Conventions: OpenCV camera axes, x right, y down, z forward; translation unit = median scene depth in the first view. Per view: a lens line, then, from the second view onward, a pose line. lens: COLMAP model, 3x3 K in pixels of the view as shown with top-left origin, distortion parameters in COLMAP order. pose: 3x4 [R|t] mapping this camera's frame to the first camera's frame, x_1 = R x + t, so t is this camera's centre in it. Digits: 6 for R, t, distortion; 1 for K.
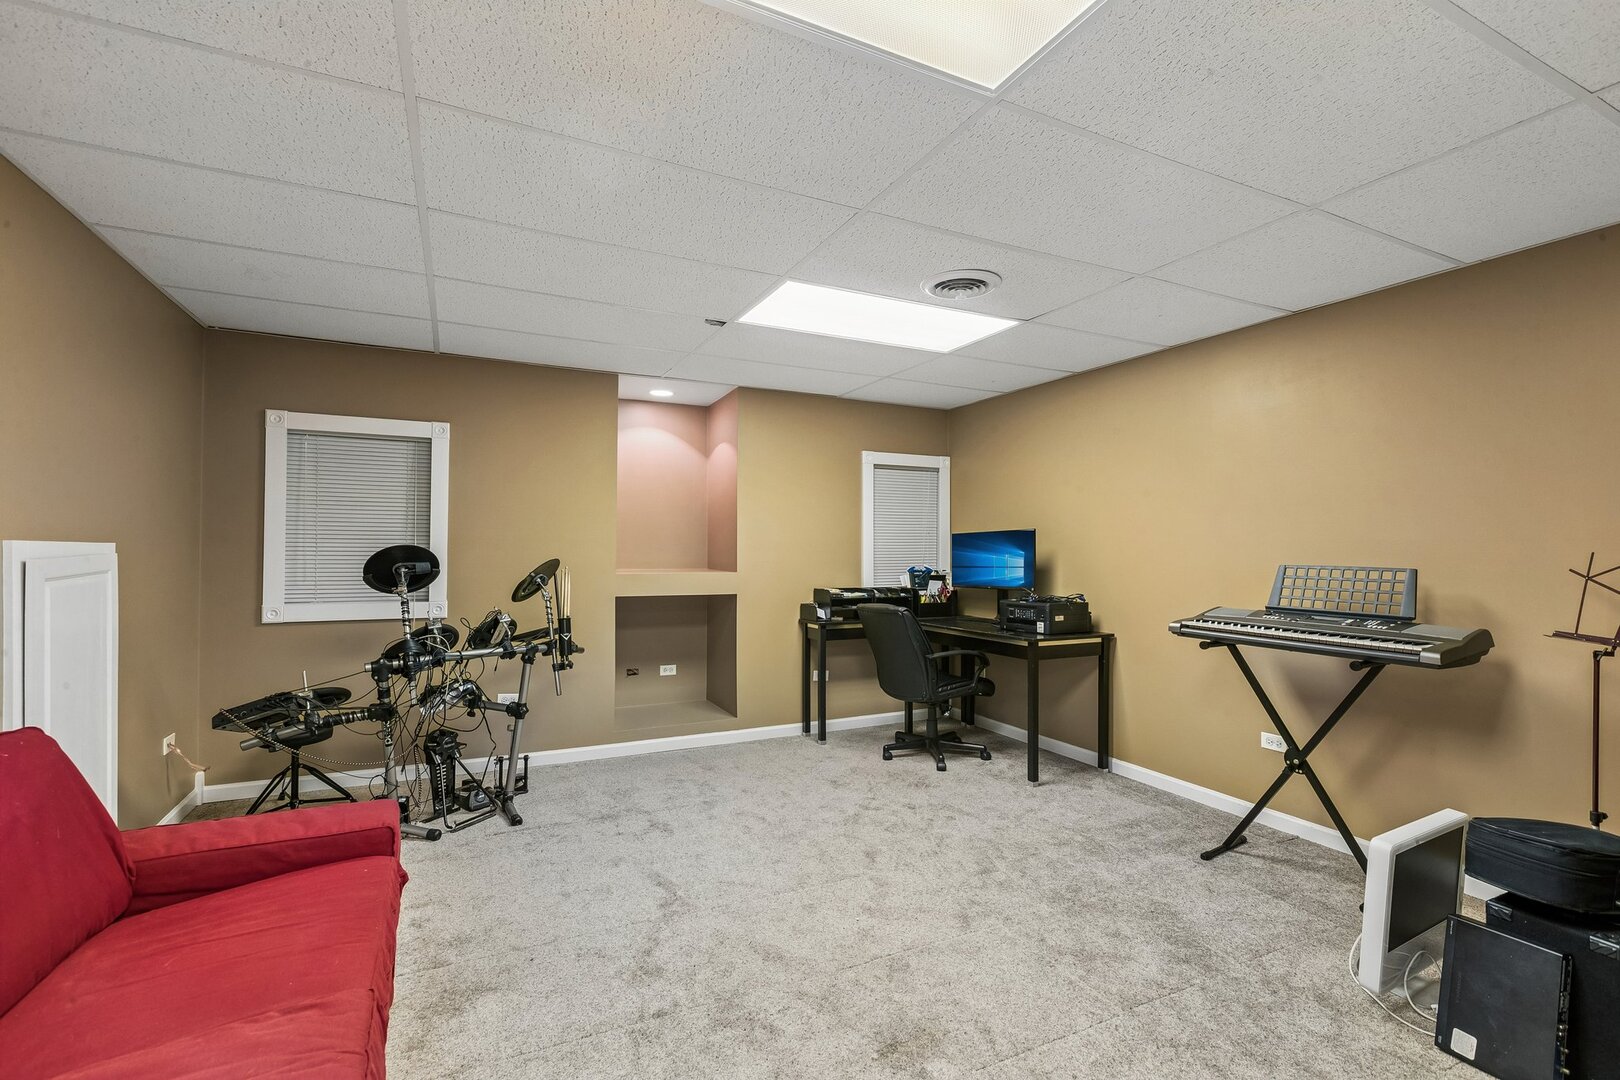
lens RADIAL K [[726.9, 0, 810.8], [0, 726.9, 542.9], [0, 0, 1]] dist [0.004710, -0.001494]
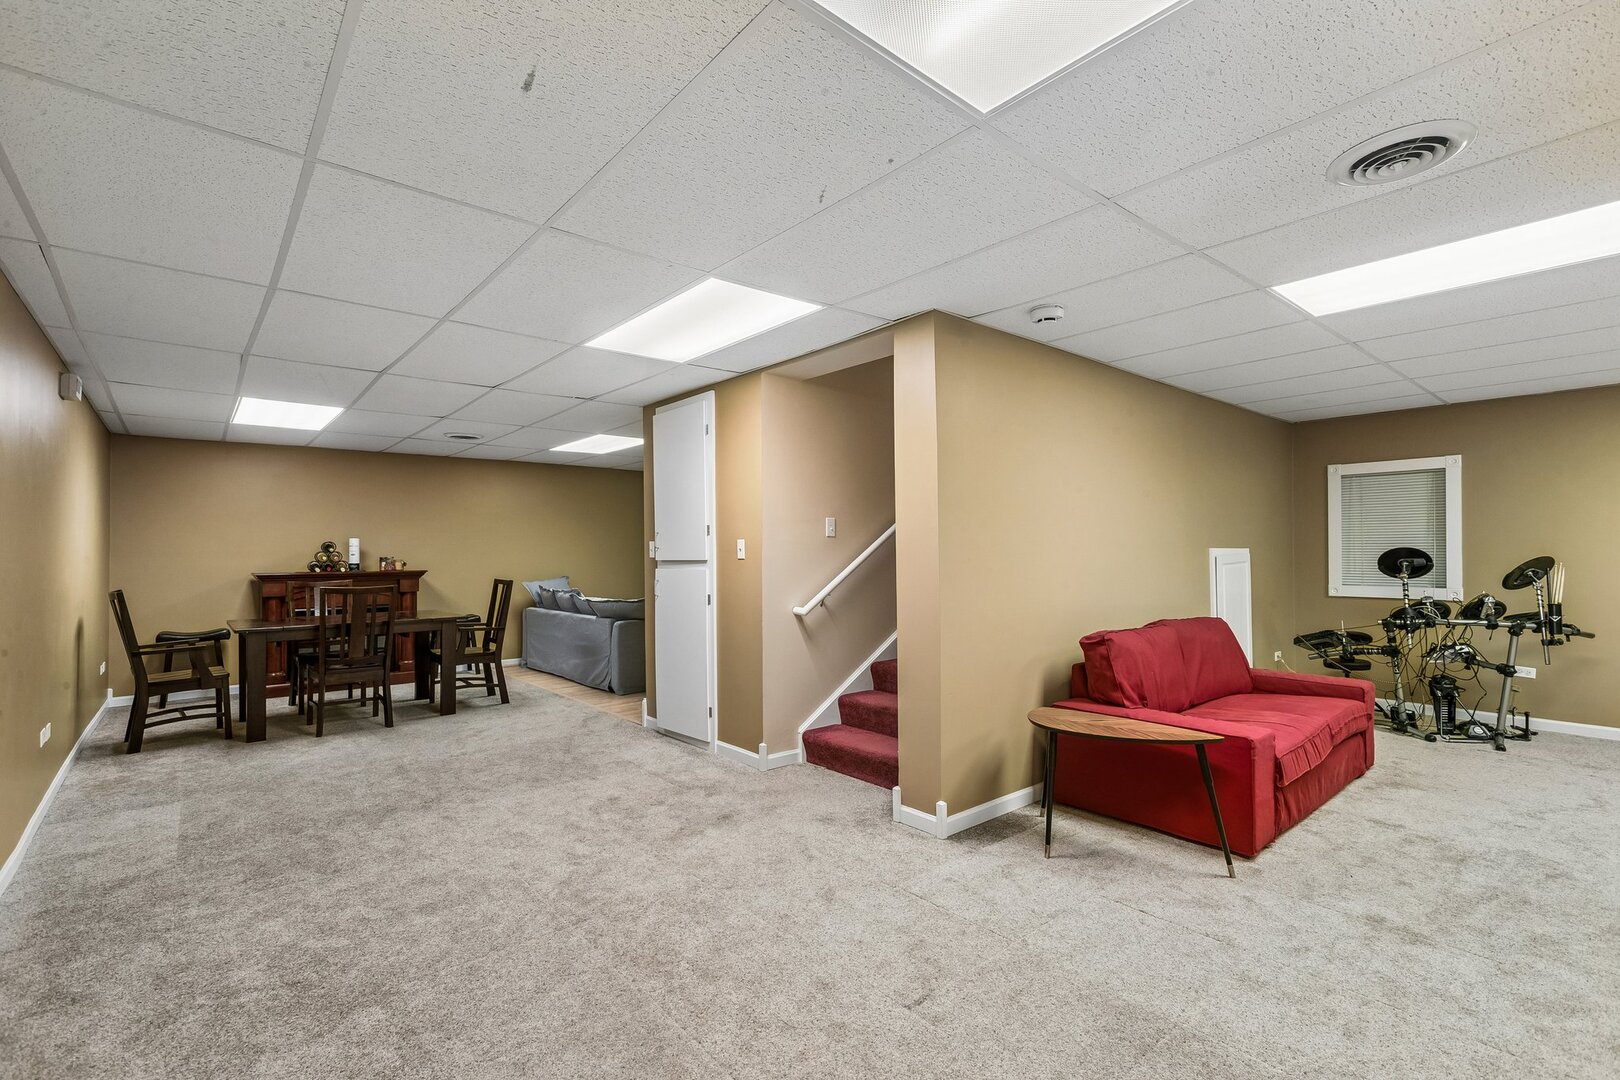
lens RADIAL K [[726.9, 0, 811.2], [0, 726.9, 542.9], [0, 0, 1]] dist [0.004710, -0.001494]
pose [[0.243424, -0.019773, -0.969718, 0.605402], [0.015955, 0.999739, -0.016380, -0.001237], [0.969789, -0.011485, 0.243675, -0.574581]]
